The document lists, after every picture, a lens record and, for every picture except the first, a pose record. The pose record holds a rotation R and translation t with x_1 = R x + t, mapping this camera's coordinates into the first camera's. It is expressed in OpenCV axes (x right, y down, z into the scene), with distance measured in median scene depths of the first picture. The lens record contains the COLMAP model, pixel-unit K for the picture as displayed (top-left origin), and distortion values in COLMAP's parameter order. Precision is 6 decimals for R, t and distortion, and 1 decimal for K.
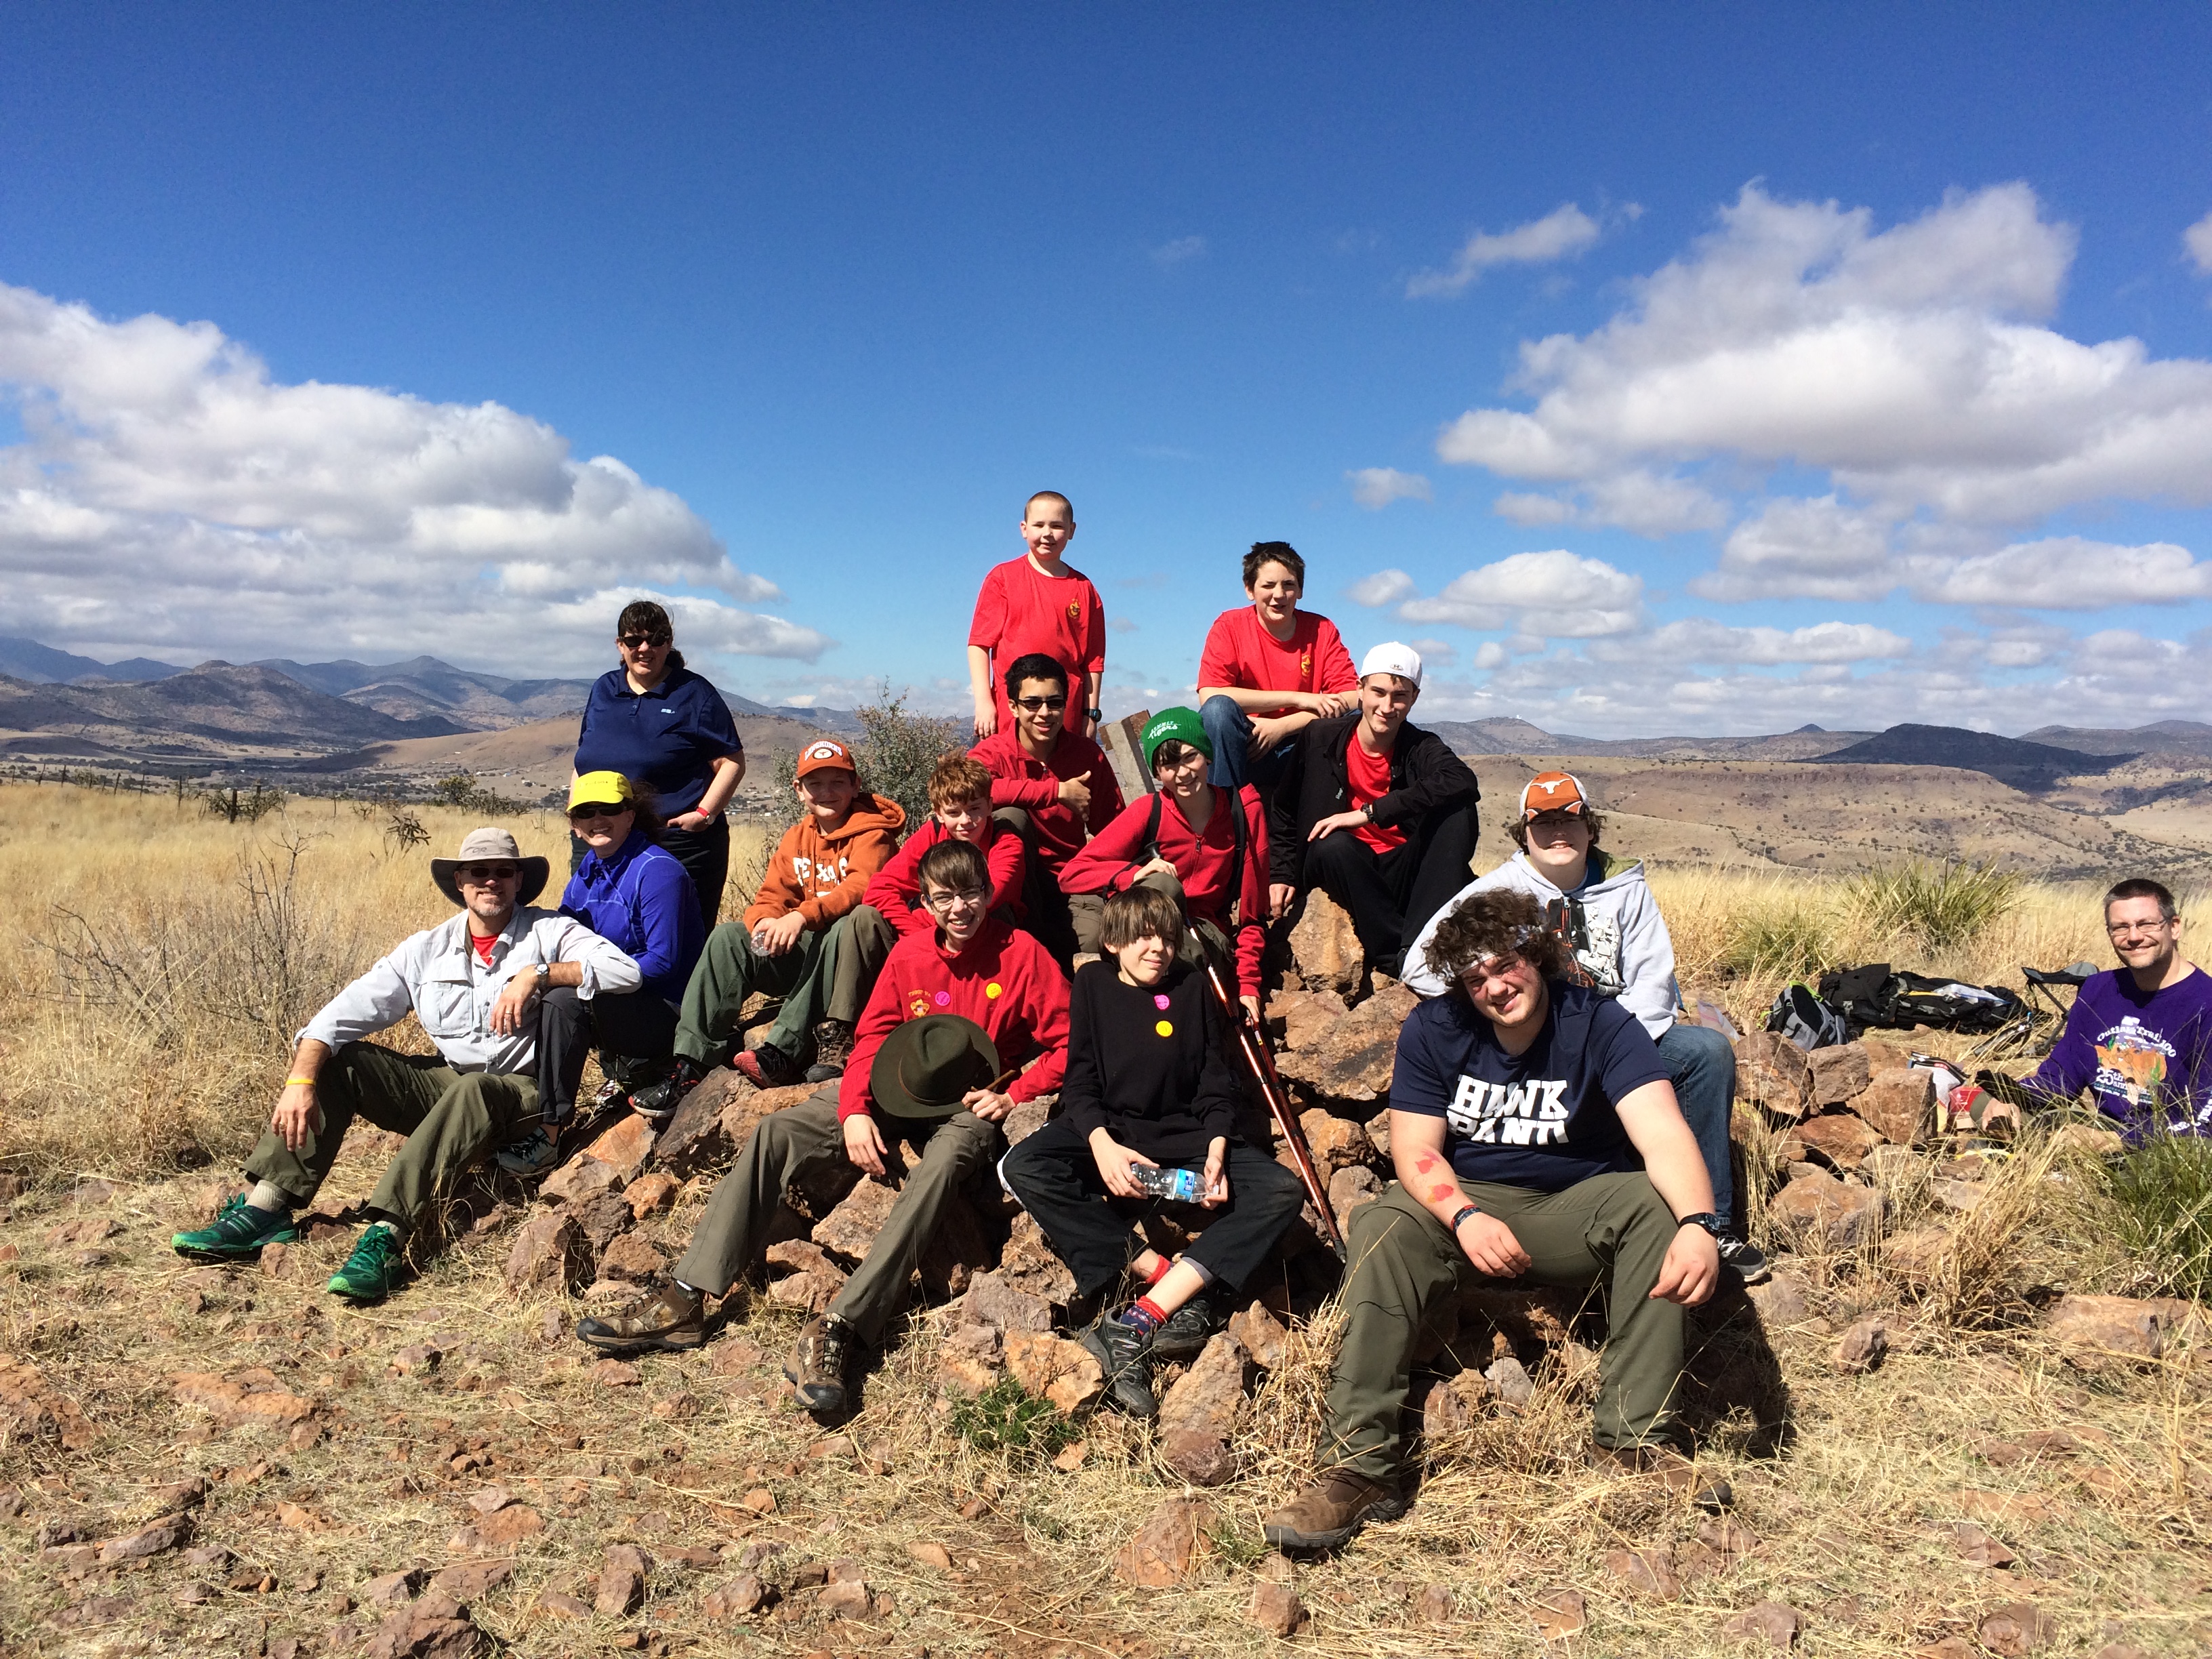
lens RADIAL K [[1826.3, 0, 1111.4], [0, 1826.3, 830.0], [0, 0, 1]] dist [0.087889, -0.105633]
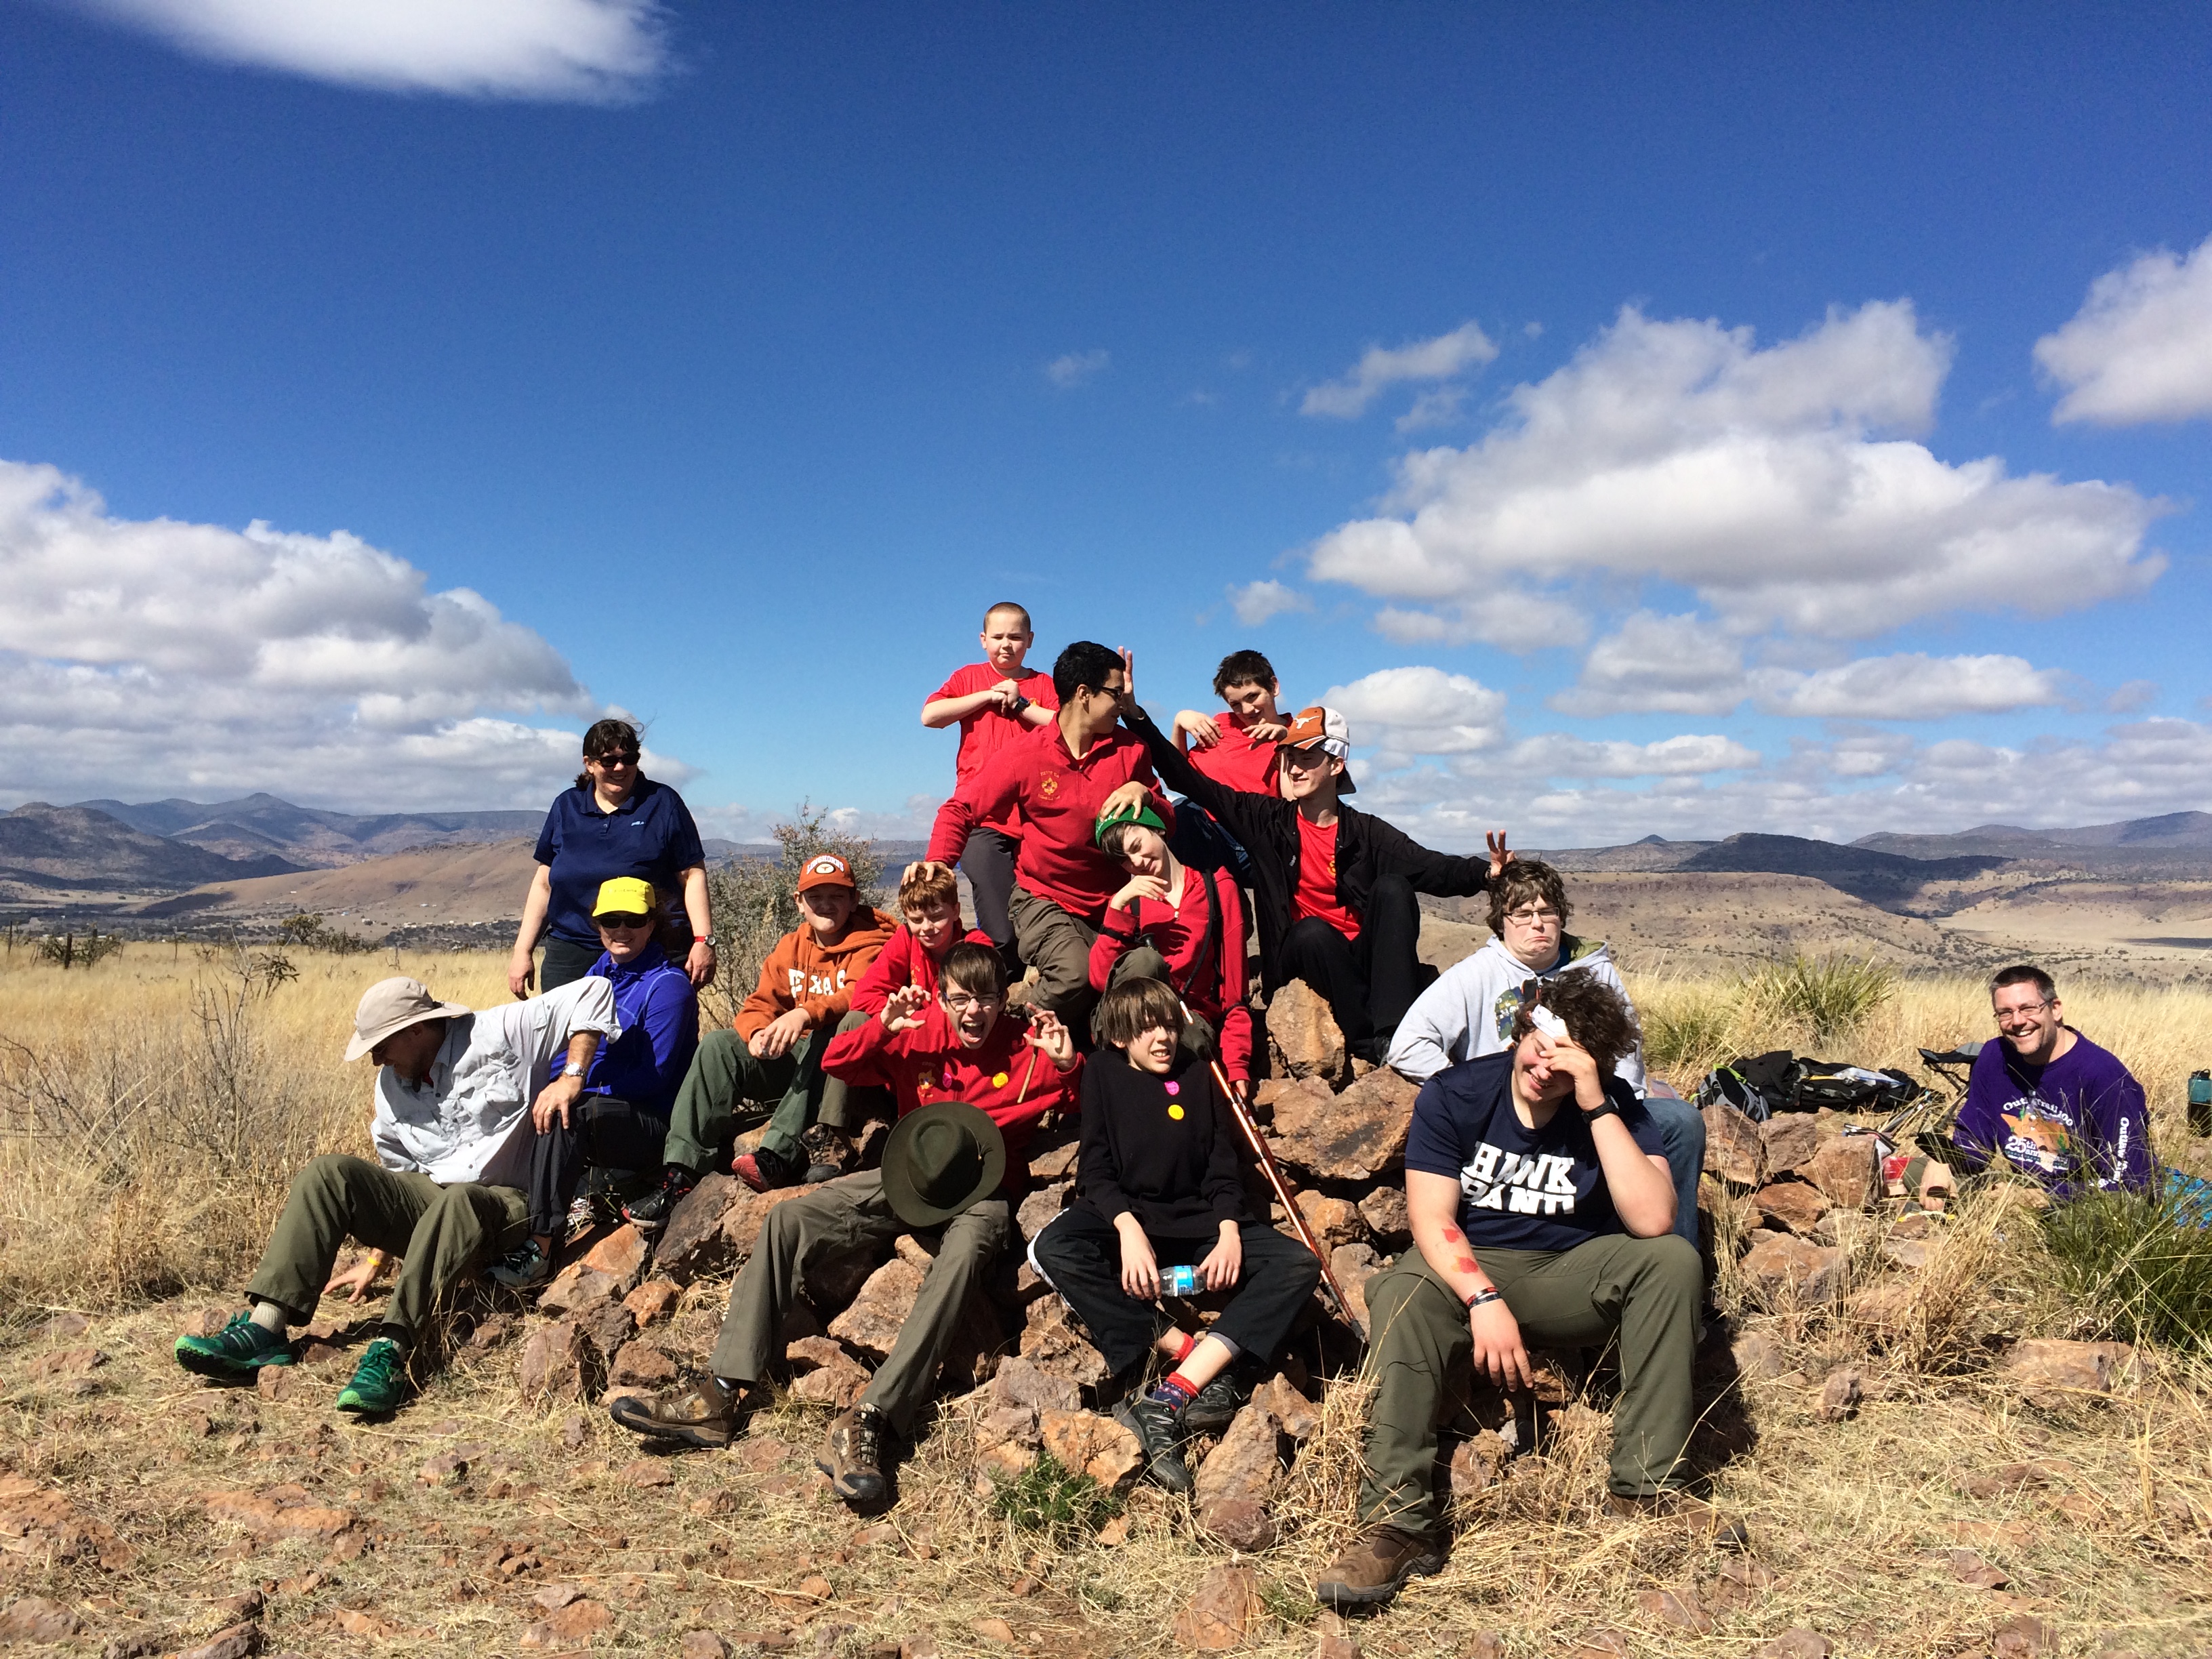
lens RADIAL K [[1834.5, 0, 1116.5], [0, 1834.5, 818.4], [0, 0, 1]] dist [0.082927, -0.098827]
pose [[0.996932, -0.019264, 0.075868, -0.087933], [0.024687, 0.997156, -0.071201, 0.016753], [-0.074281, 0.072856, 0.994572, -0.054289]]
